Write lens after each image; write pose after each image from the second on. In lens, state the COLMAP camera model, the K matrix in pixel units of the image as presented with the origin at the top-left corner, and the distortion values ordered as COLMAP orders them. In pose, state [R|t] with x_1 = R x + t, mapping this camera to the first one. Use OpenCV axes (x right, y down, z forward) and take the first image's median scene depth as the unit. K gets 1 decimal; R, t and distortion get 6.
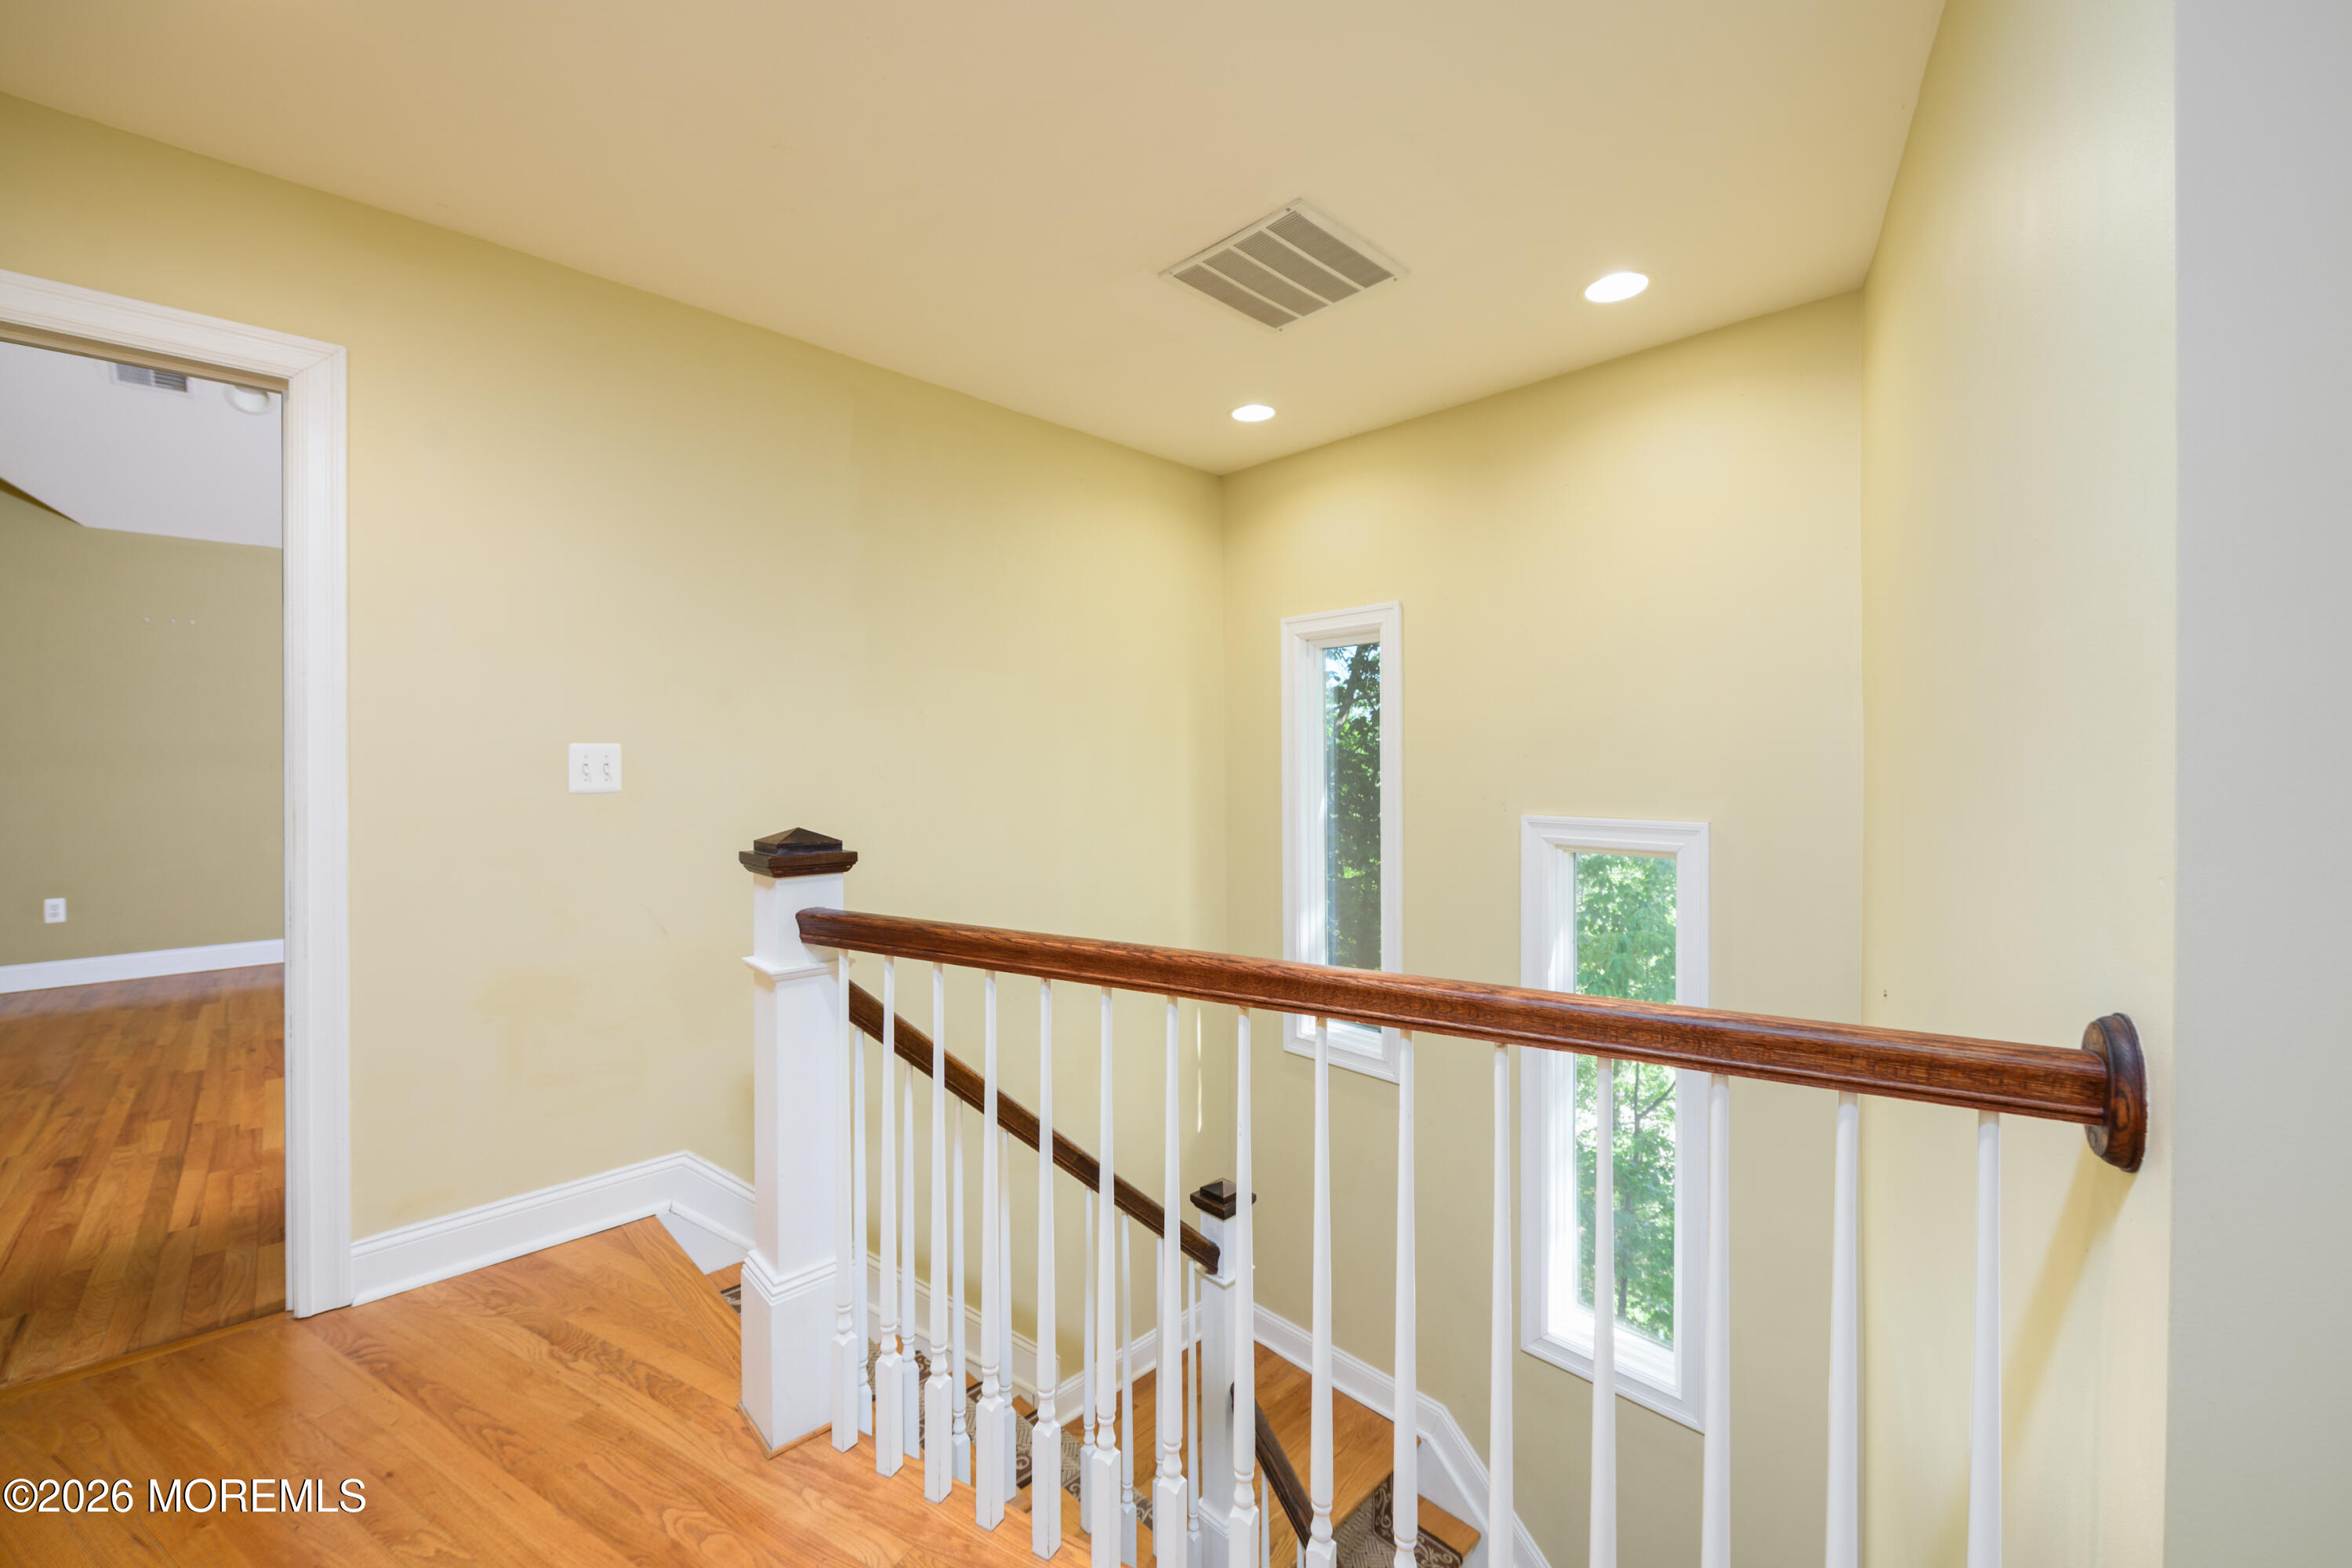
lens RADIAL K [[925.4, 0, 1177.0], [0, 925.4, 769.3], [0, 0, 1]] dist [0.000627, -0.000131]
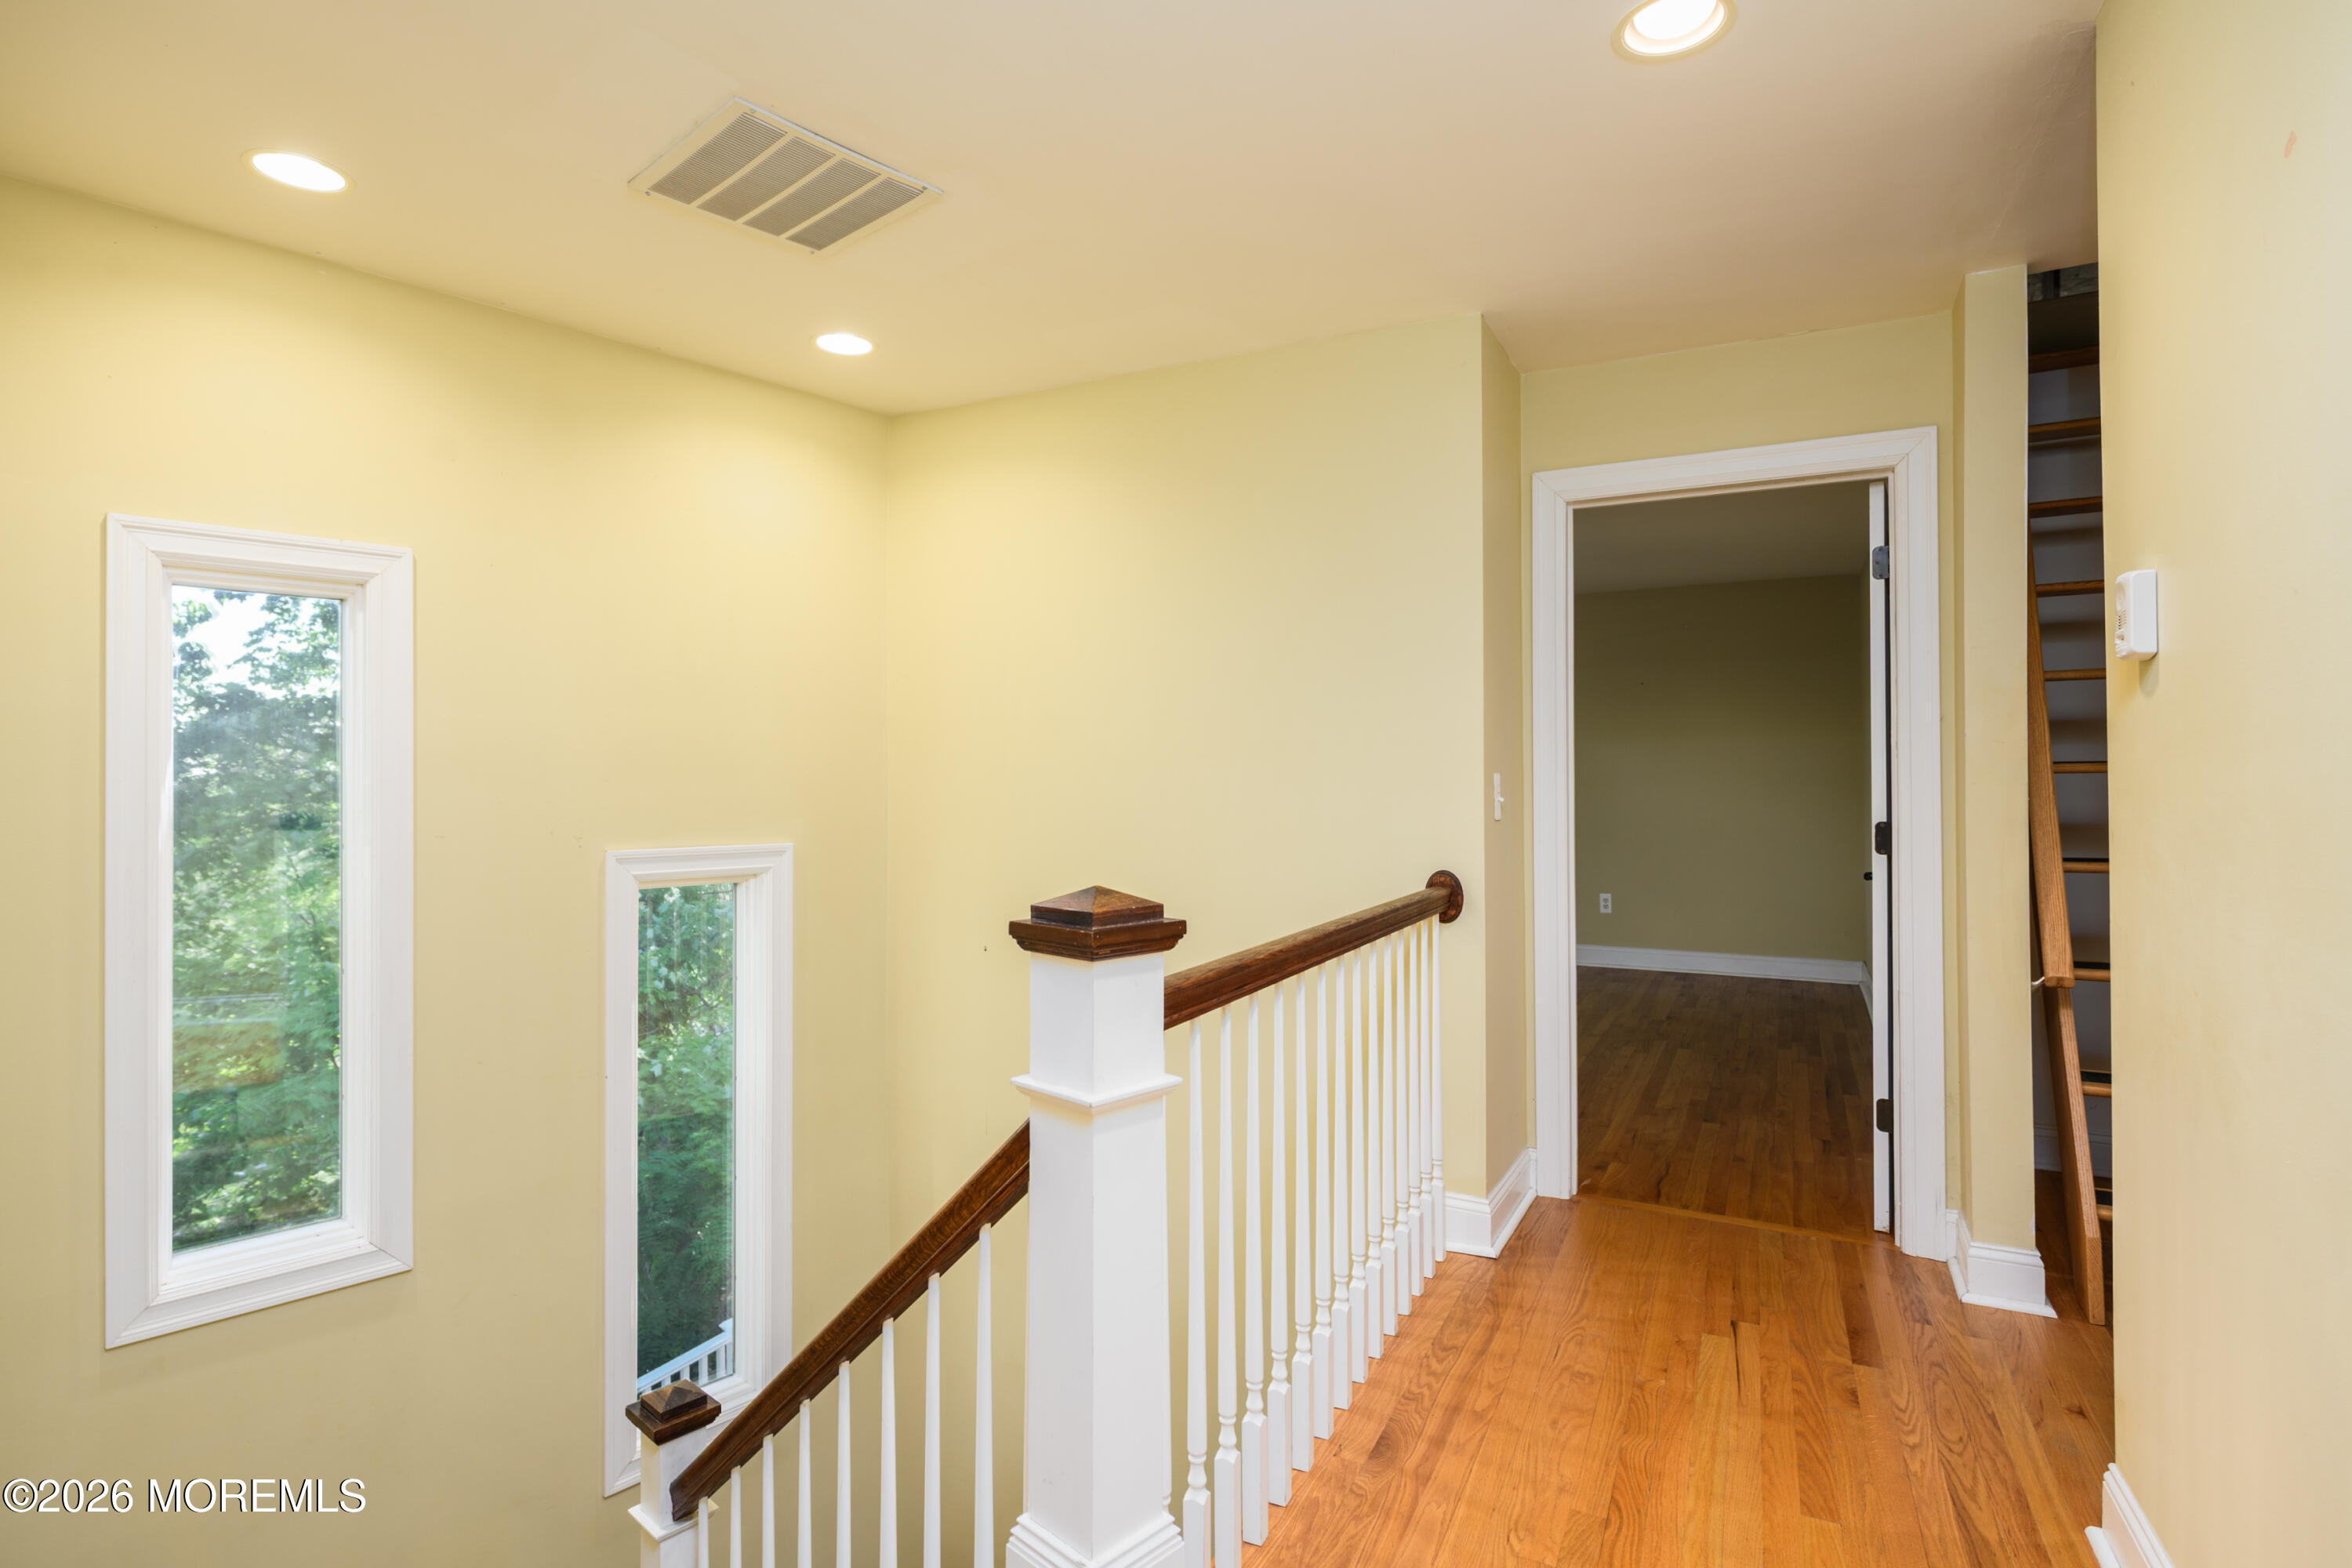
lens RADIAL K [[1194.6, 0, 1174.1], [0, 1194.6, 774.0], [0, 0, 1]] dist [0.019333, 0.000282]
pose [[-0.039480, 0.013384, 0.999131, -0.931721], [0.012773, 0.999835, -0.012888, 0.001638], [-0.999139, 0.012253, -0.039644, 0.687953]]
